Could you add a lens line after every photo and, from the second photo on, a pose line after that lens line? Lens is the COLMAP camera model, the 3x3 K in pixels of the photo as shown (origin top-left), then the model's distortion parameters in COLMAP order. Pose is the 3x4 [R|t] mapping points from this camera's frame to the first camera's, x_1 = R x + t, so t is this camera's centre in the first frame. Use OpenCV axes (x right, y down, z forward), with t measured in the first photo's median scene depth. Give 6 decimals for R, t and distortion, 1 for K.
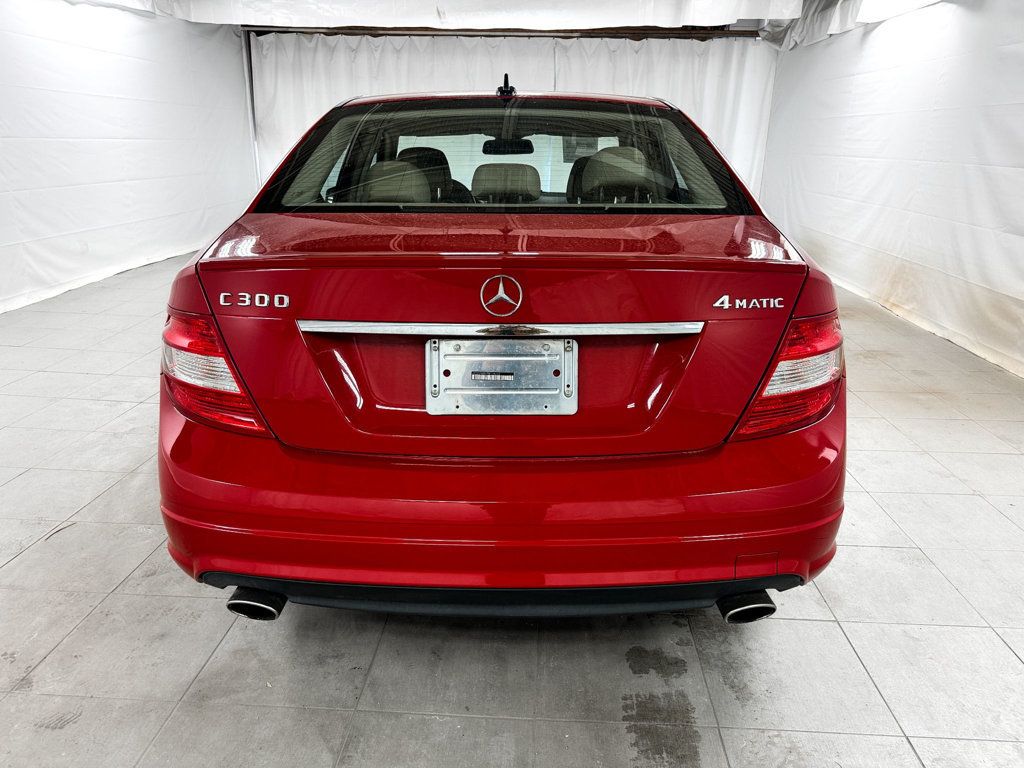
lens RADIAL K [[719.6, 0, 509.9], [0, 719.6, 390.3], [0, 0, 1]] dist [0.005610, -0.008243]
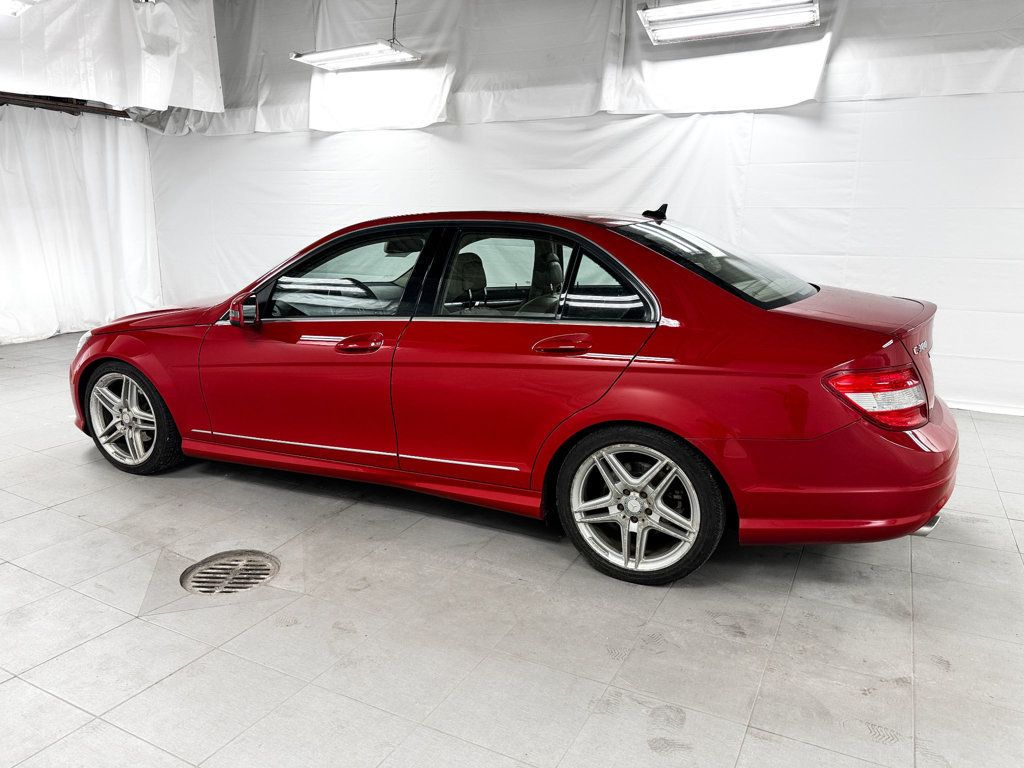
lens RADIAL K [[723.5, 0, 510.0], [0, 723.5, 380.4], [0, 0, 1]] dist [0.032734, -0.039887]
pose [[0.416589, -0.206955, 0.885225, -0.458842], [0.290924, 0.952885, 0.085863, -0.095522], [-0.861288, 0.221764, 0.457170, 0.203972]]
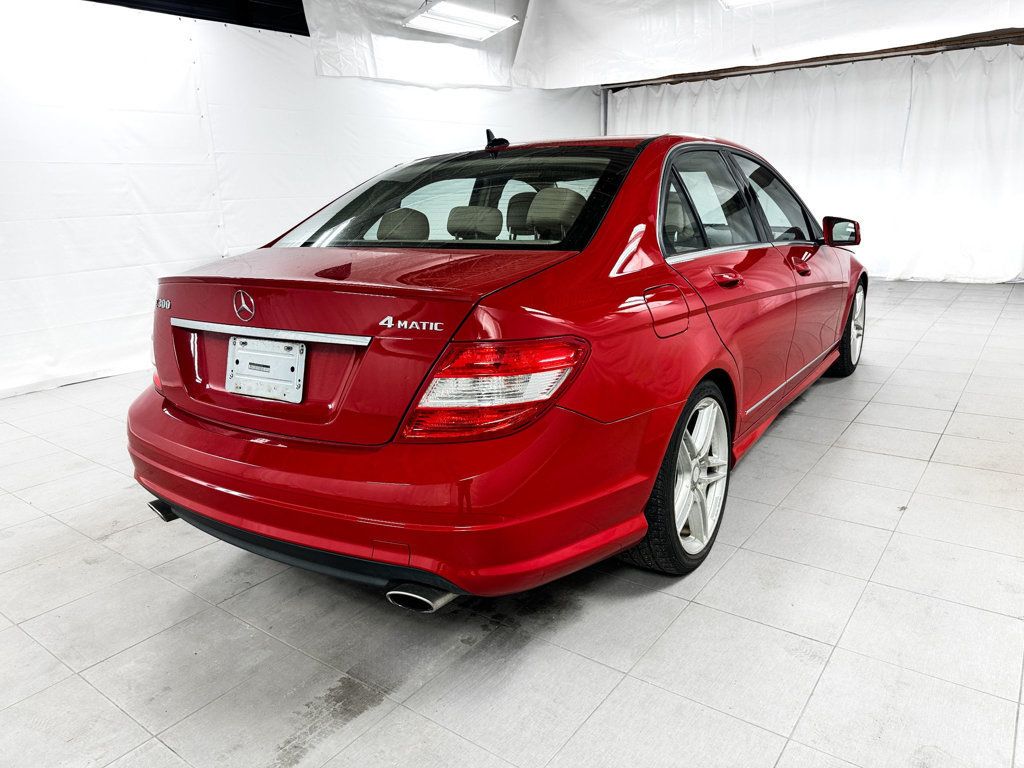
lens RADIAL K [[723.5, 0, 510.0], [0, 723.5, 380.4], [0, 0, 1]] dist [0.032734, -0.039887]
pose [[0.831852, 0.098807, -0.546131, 0.212420], [-0.133810, 0.990702, -0.024576, -0.004701], [0.538625, 0.093522, 0.837339, 0.022312]]
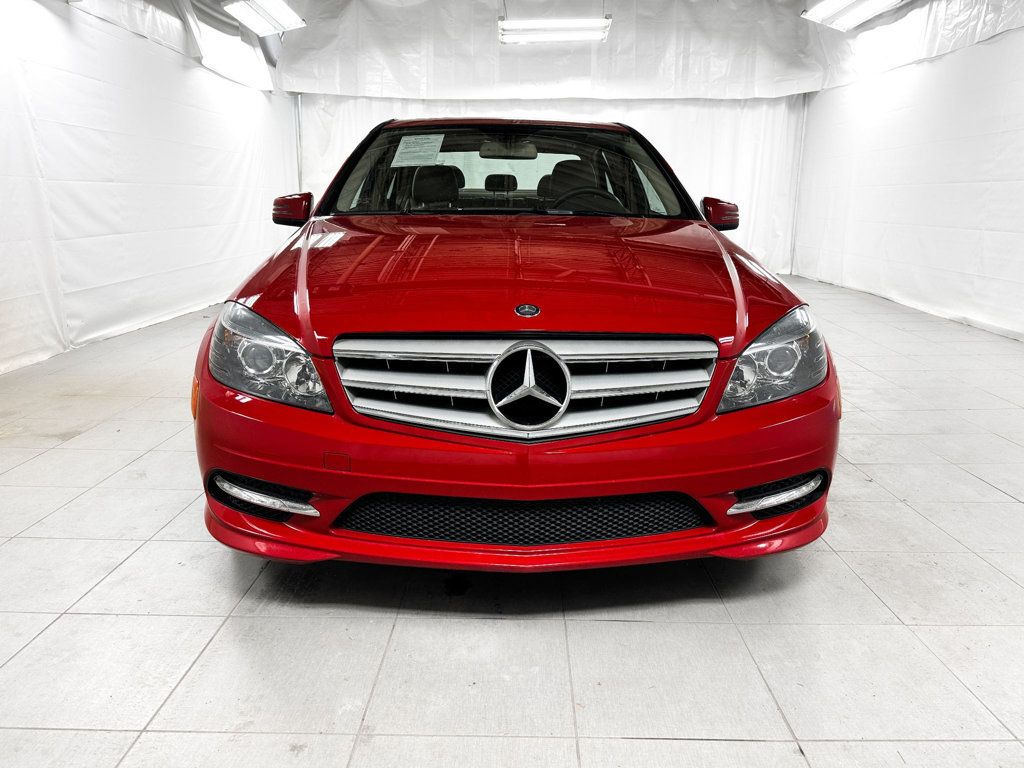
lens RADIAL K [[723.5, 0, 510.0], [0, 723.5, 380.4], [0, 0, 1]] dist [0.032734, -0.039887]
pose [[-0.998846, -0.005598, -0.047709, 0.019649], [-0.030534, 0.840717, 0.540613, -0.288582], [0.037083, 0.541445, -0.839918, 0.941897]]
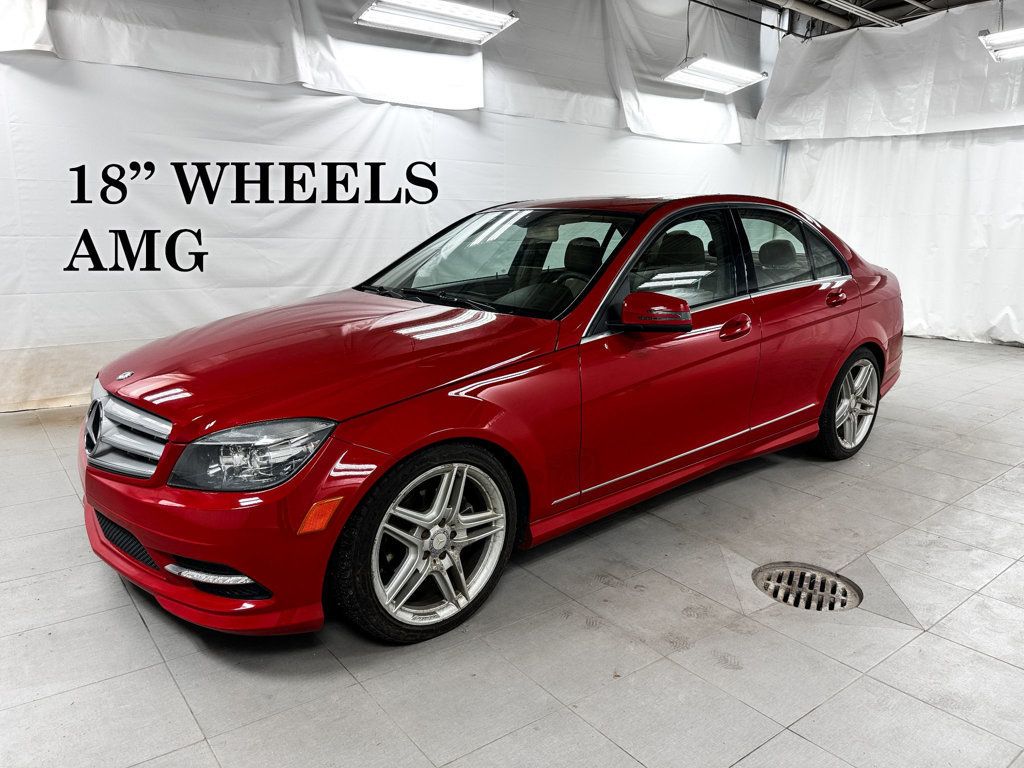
lens RADIAL K [[723.5, 0, 510.0], [0, 723.5, 380.4], [0, 0, 1]] dist [0.032734, -0.039887]
pose [[-0.658689, -0.177960, 0.731067, -0.341683], [0.225955, 0.879994, 0.417797, -0.280654], [-0.717686, 0.440386, -0.539432, 0.796818]]
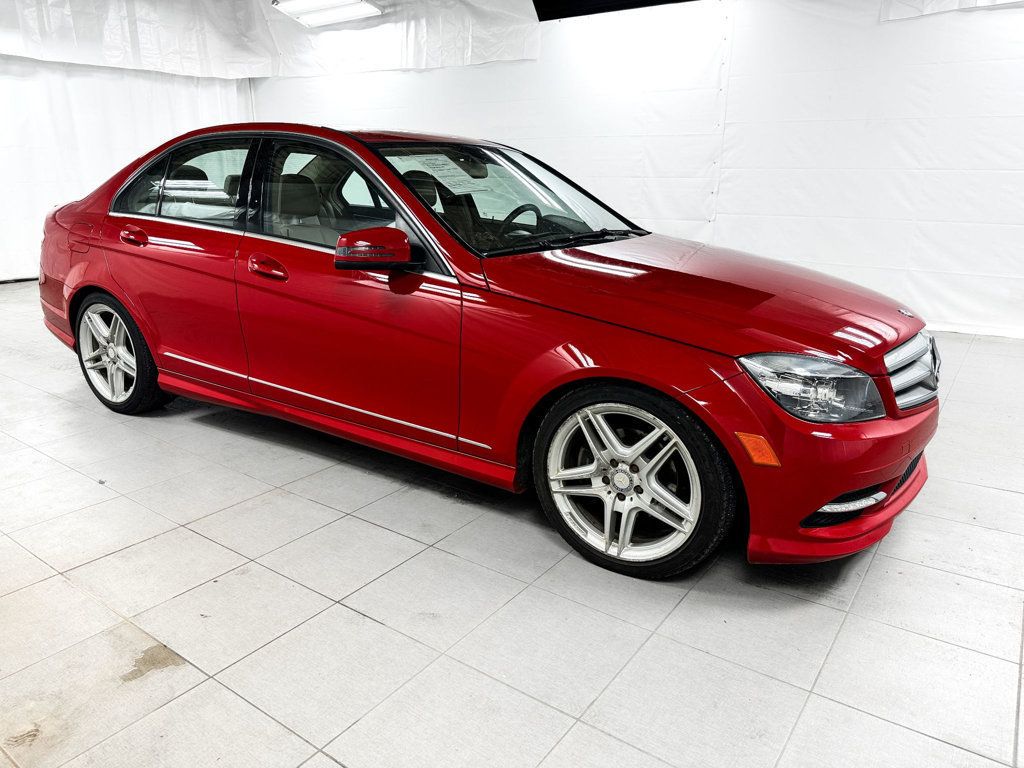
lens RADIAL K [[719.6, 0, 509.9], [0, 719.6, 390.3], [0, 0, 1]] dist [0.005610, -0.008243]
pose [[-0.531217, 0.235674, -0.813797, 0.370941], [-0.284824, 0.854951, 0.433514, -0.250035], [0.797925, 0.462079, -0.387039, 0.747445]]
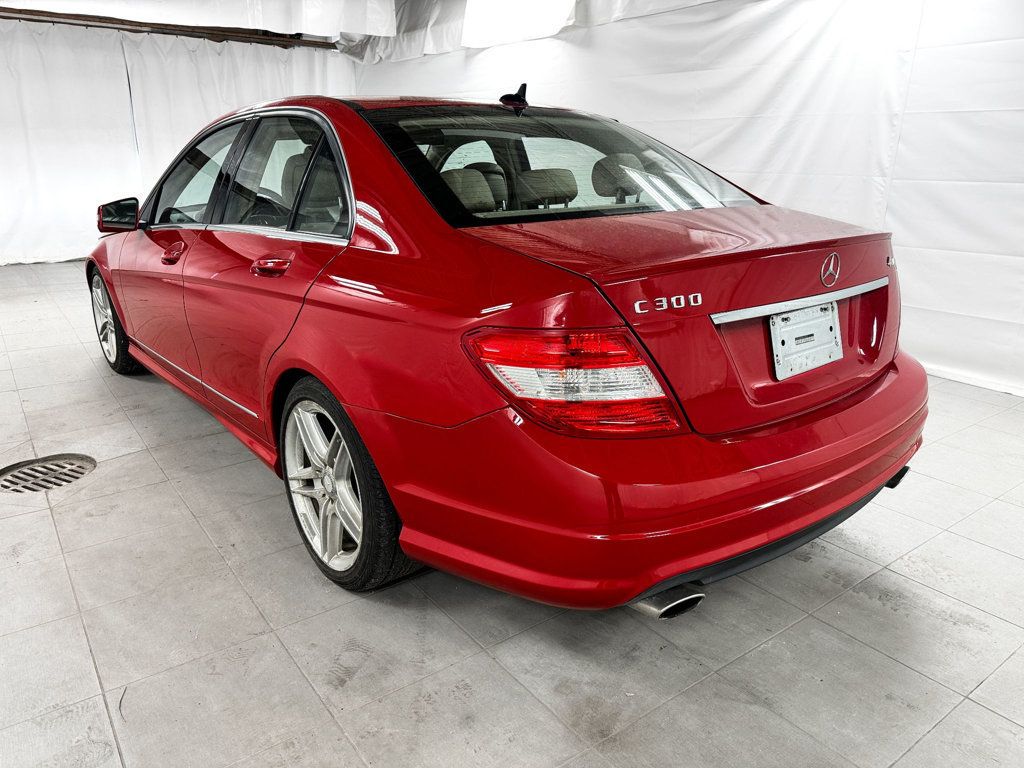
lens RADIAL K [[719.6, 0, 509.9], [0, 719.6, 390.3], [0, 0, 1]] dist [0.005610, -0.008243]
pose [[0.770964, -0.201185, 0.604268, -0.224500], [0.206608, 0.976489, 0.061508, -0.021819], [-0.602435, 0.077426, 0.794404, 0.064154]]
